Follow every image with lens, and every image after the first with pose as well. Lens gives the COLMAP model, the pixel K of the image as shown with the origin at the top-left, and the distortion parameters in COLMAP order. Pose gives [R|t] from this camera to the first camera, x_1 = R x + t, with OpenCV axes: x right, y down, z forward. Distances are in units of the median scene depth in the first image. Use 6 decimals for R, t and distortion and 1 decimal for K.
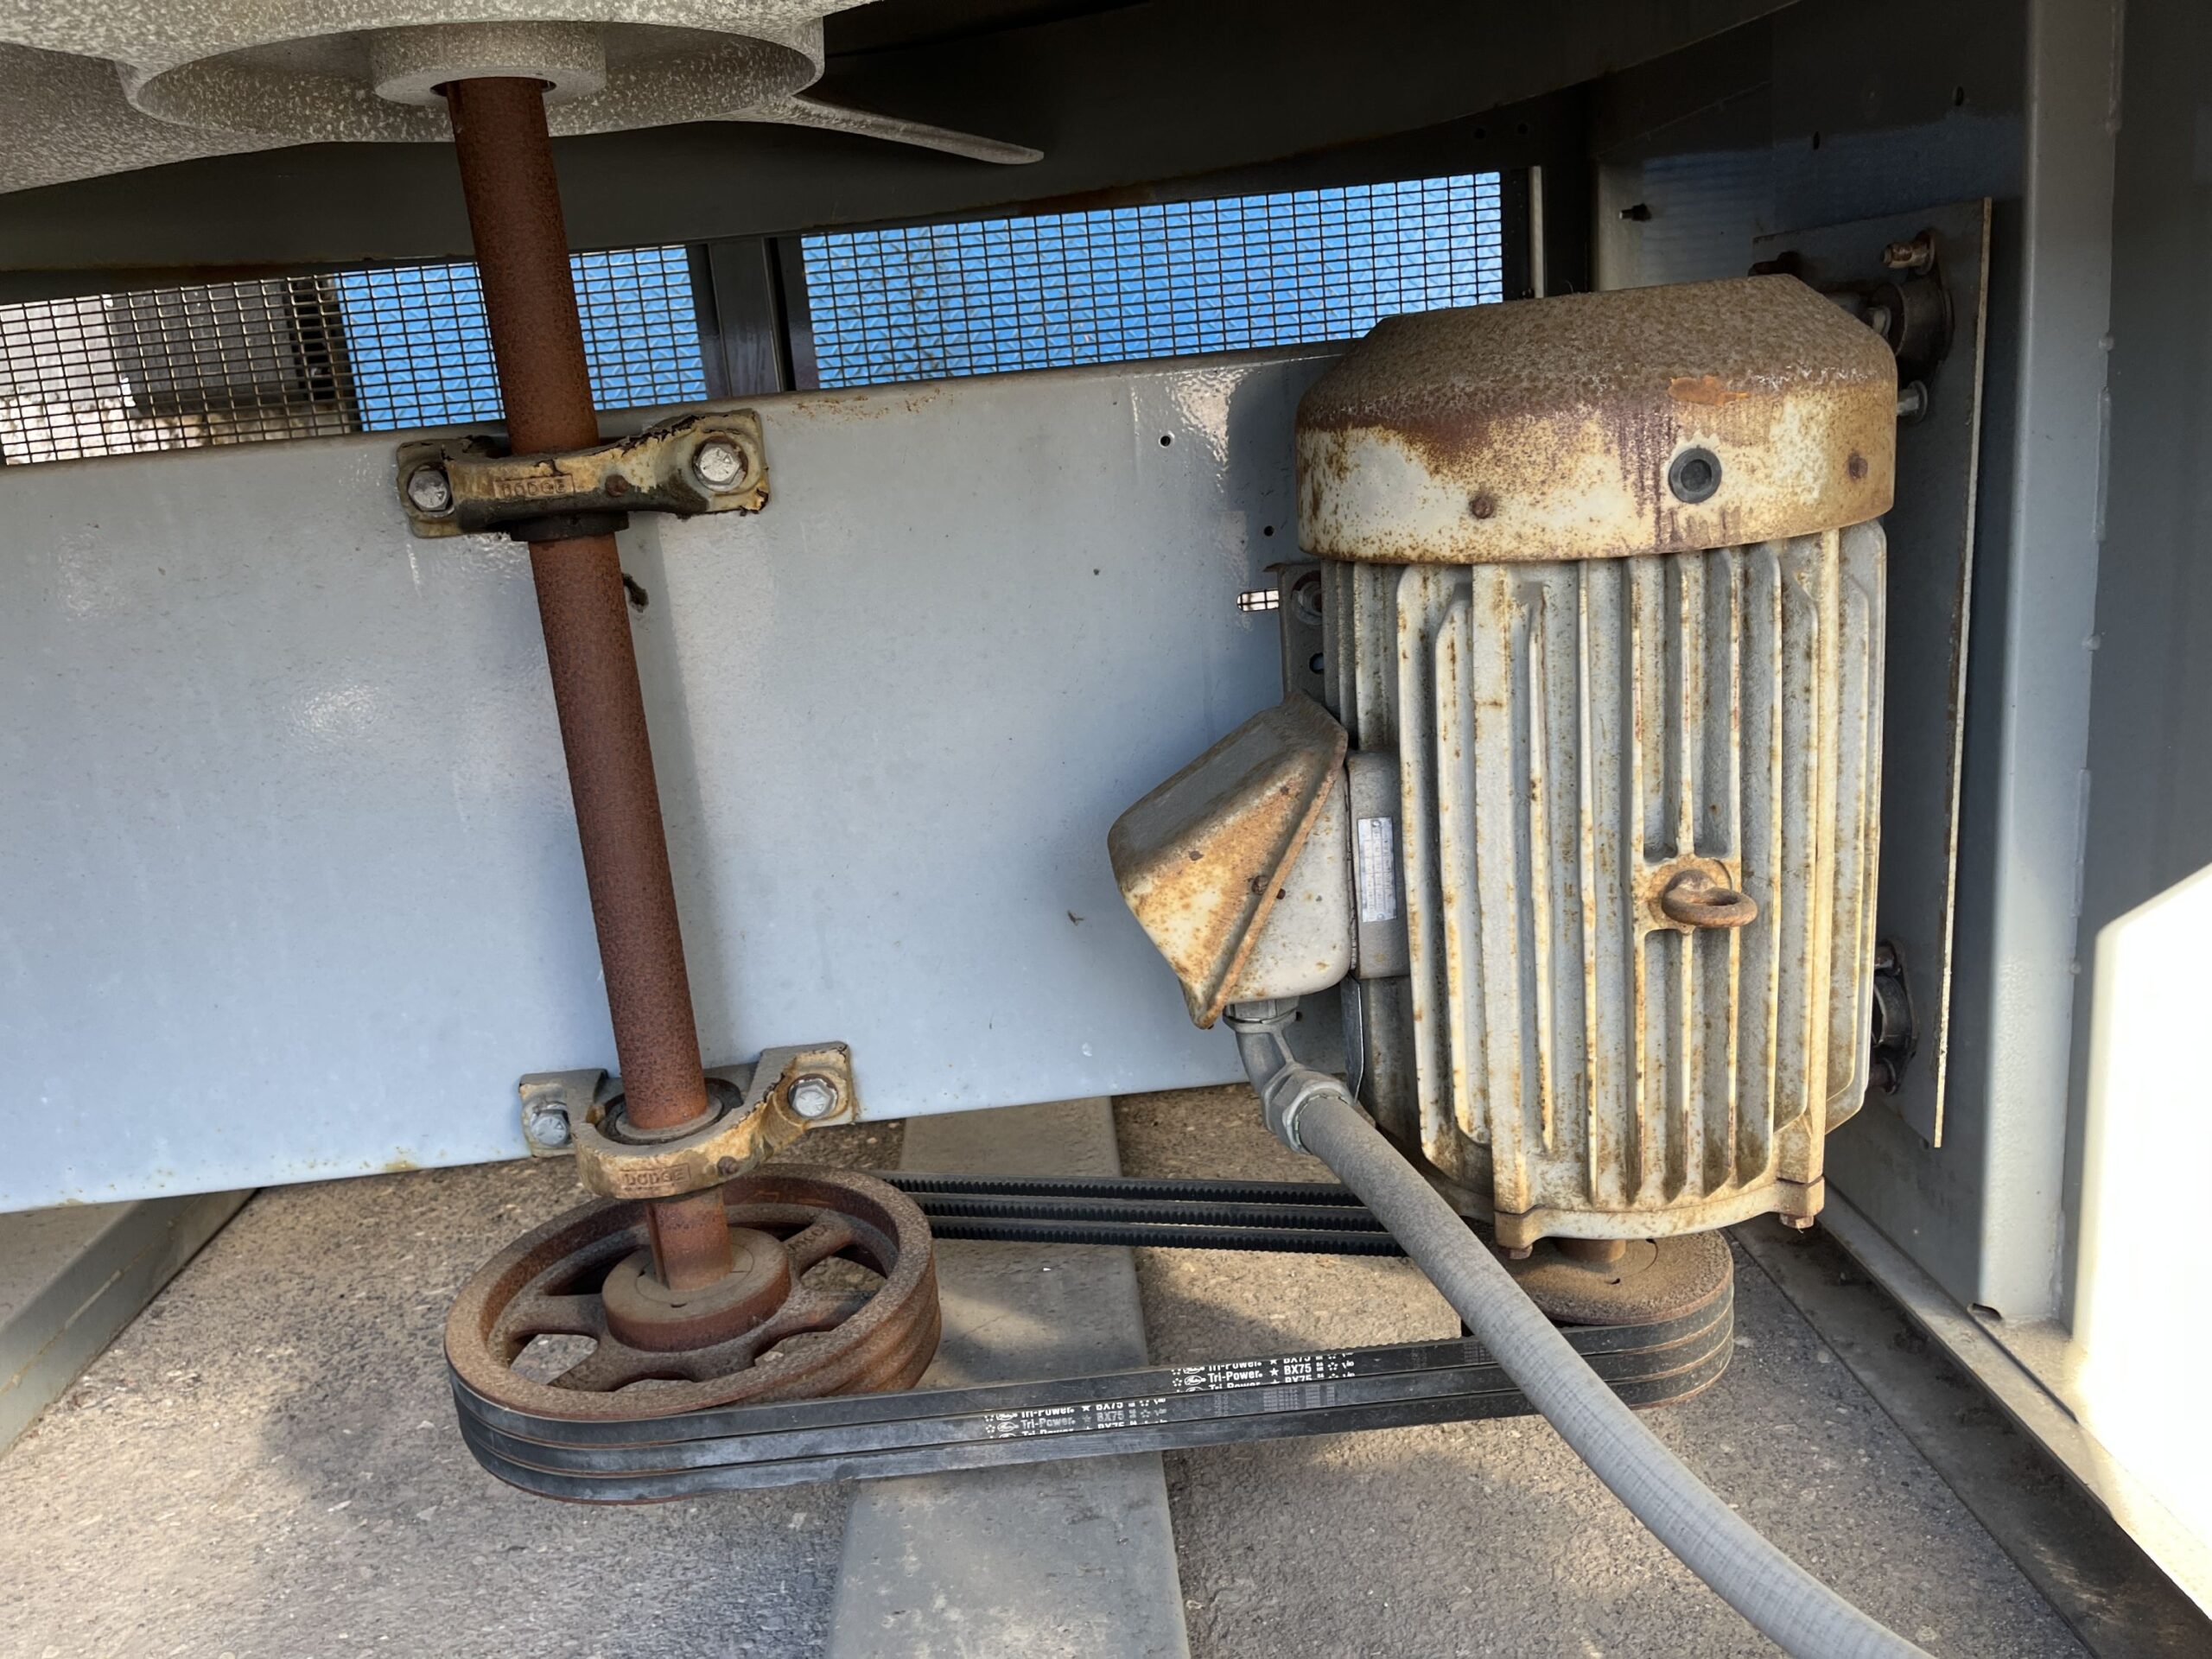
lens RADIAL K [[1683.4, 0, 1101.9], [0, 1683.4, 835.6], [0, 0, 1]] dist [0.068615, -0.101438]
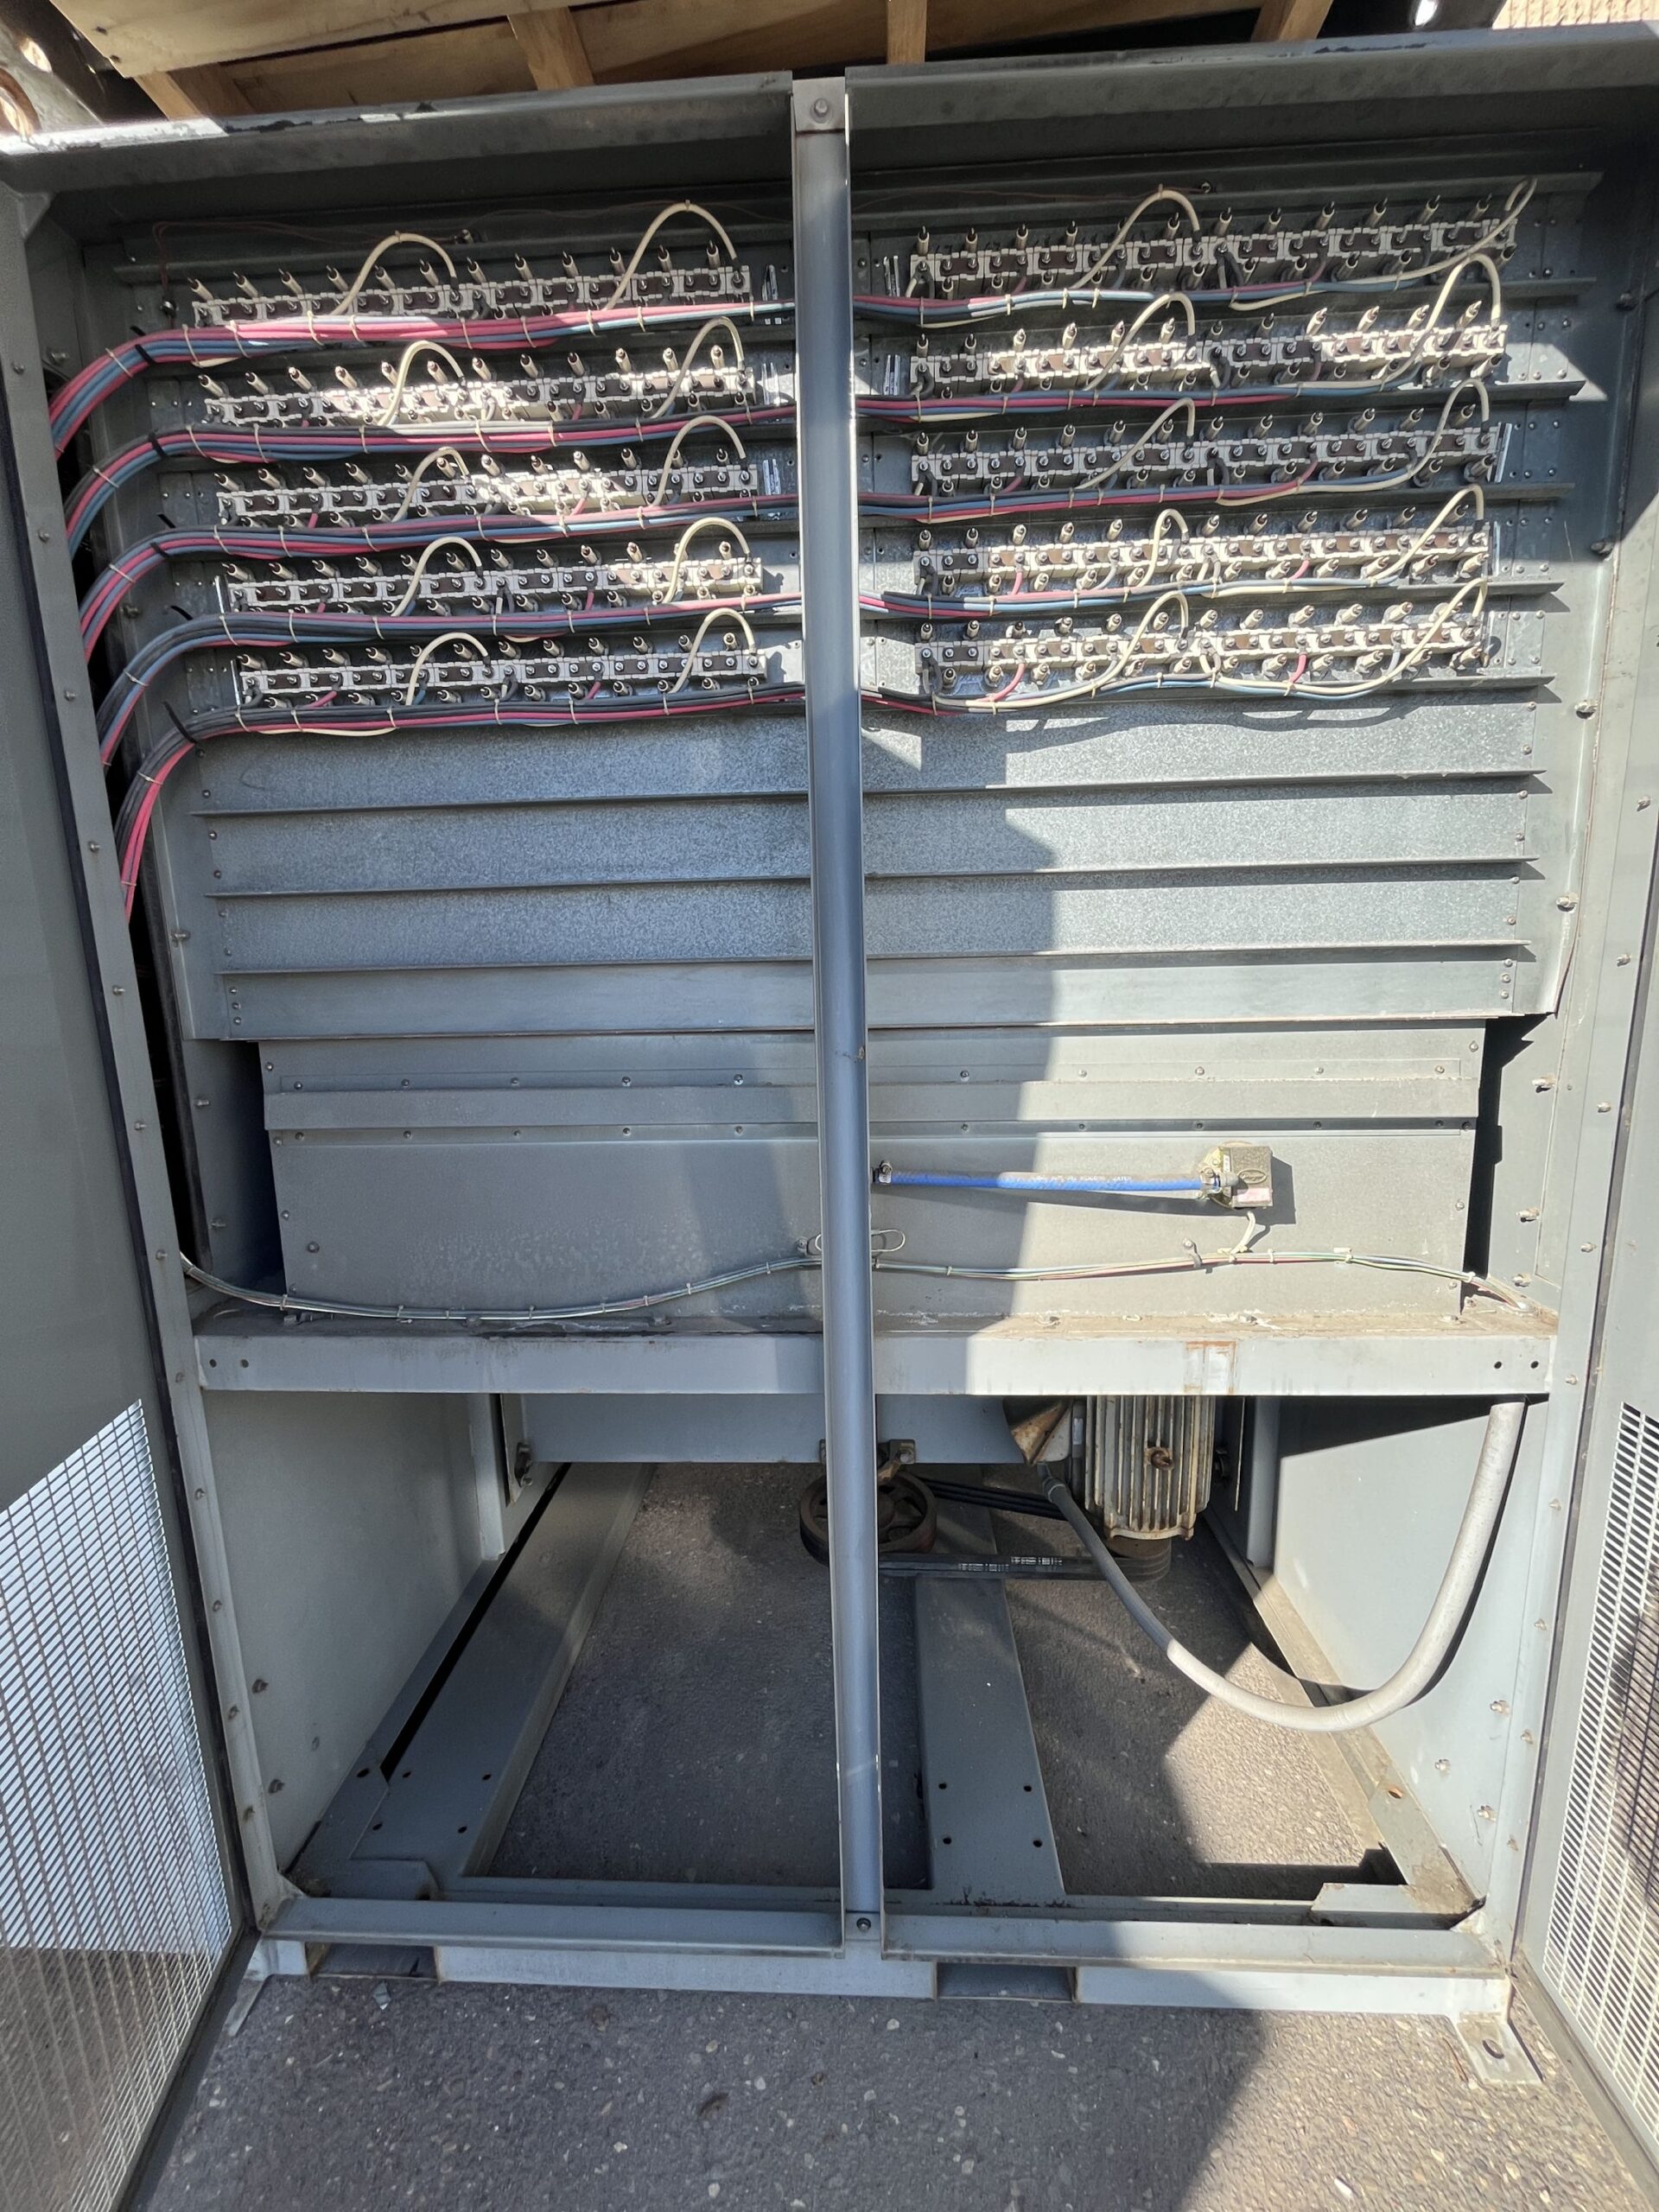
lens RADIAL K [[904.9, 0, 832.8], [0, 904.9, 1094.5], [0, 0, 1]] dist [-0.000331, -0.001387]
pose [[0.993569, 0.077464, -0.082581, -0.274313], [-0.083333, 0.994049, -0.070154, -0.541446], [0.076655, 0.076584, 0.994112, -1.117401]]
